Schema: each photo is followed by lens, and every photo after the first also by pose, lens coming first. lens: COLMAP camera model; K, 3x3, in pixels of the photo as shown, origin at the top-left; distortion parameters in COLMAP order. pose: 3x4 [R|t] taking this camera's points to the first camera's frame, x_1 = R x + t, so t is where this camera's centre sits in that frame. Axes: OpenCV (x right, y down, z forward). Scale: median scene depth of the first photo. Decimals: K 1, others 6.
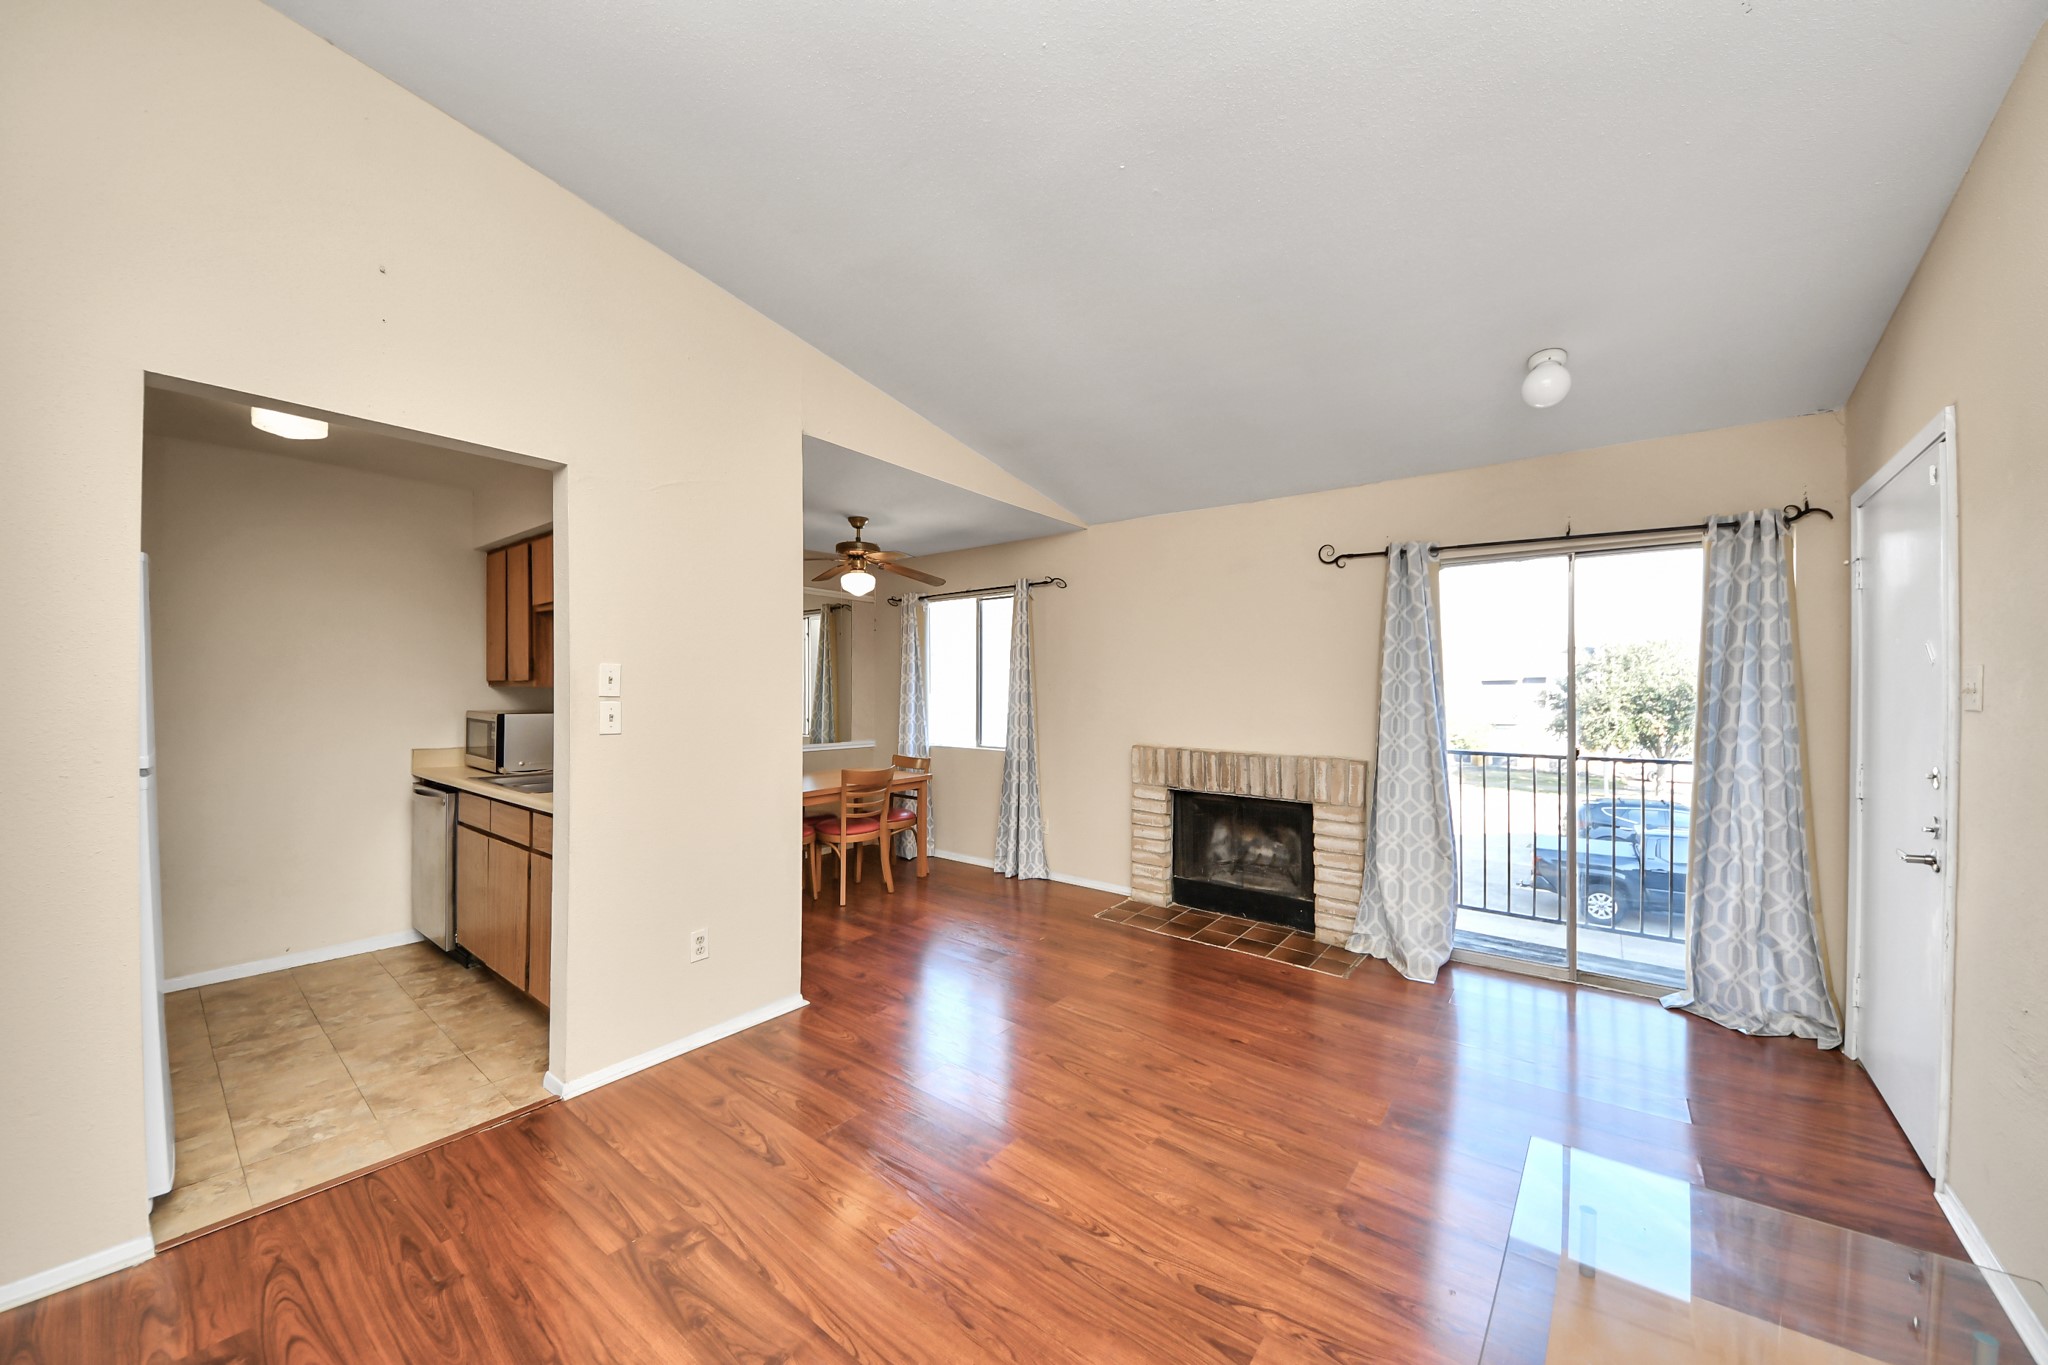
lens RADIAL K [[728.9, 0, 1020.2], [0, 728.9, 691.9], [0, 0, 1]] dist [0.045485, -0.028826]
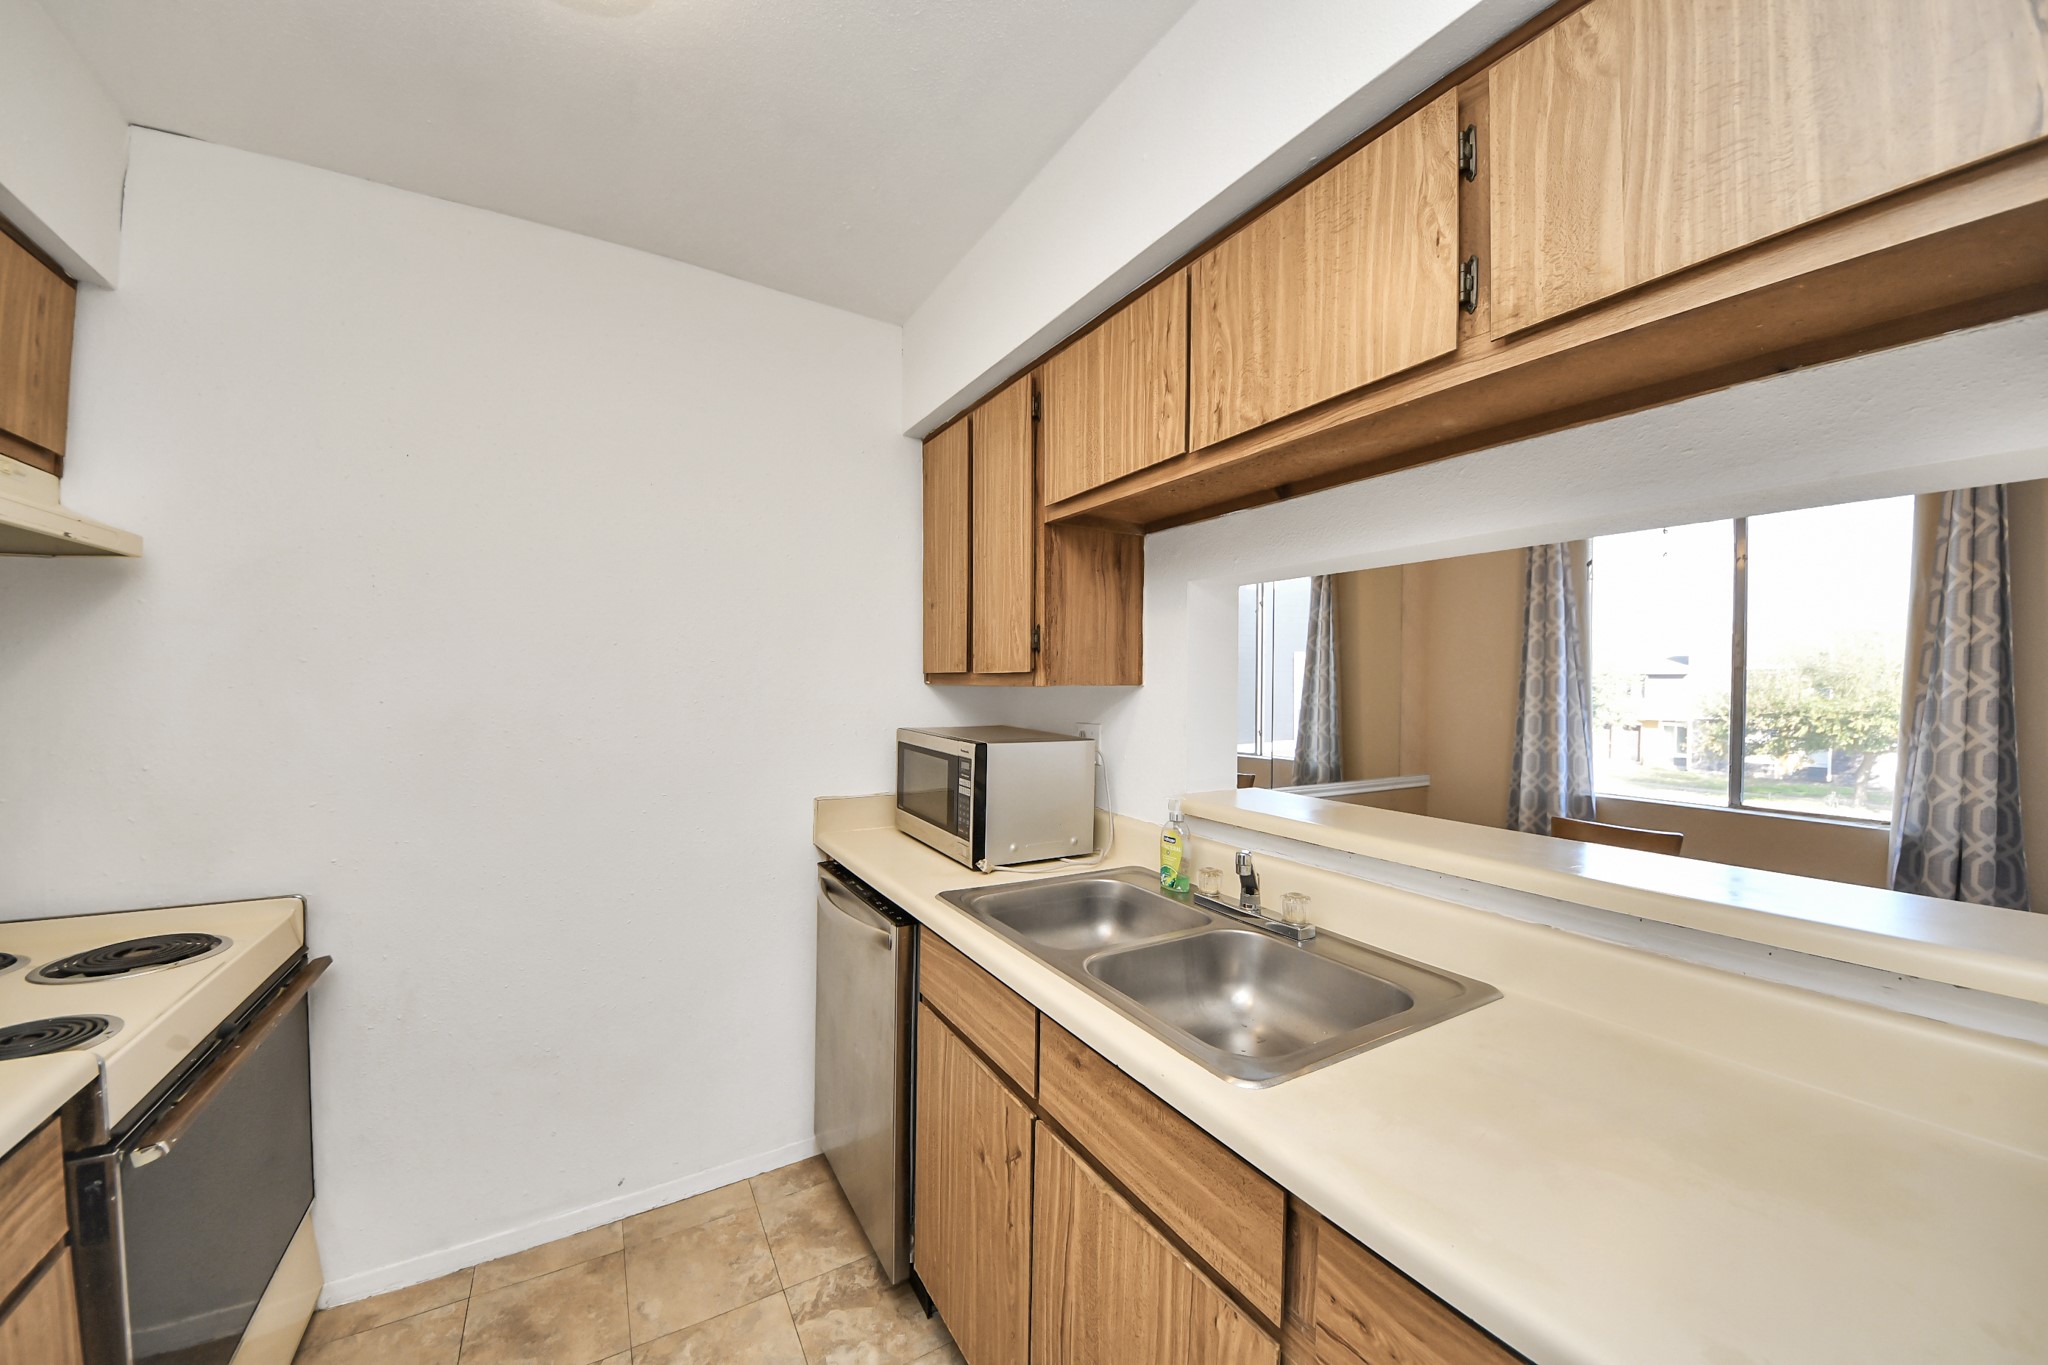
lens RADIAL K [[728.9, 0, 1020.2], [0, 728.9, 691.9], [0, 0, 1]] dist [0.045485, -0.028826]
pose [[0.933242, 0.003769, -0.359228, -0.485230], [-0.003024, 0.999992, 0.002637, -0.003175], [0.359235, -0.001375, 0.933246, 0.549403]]
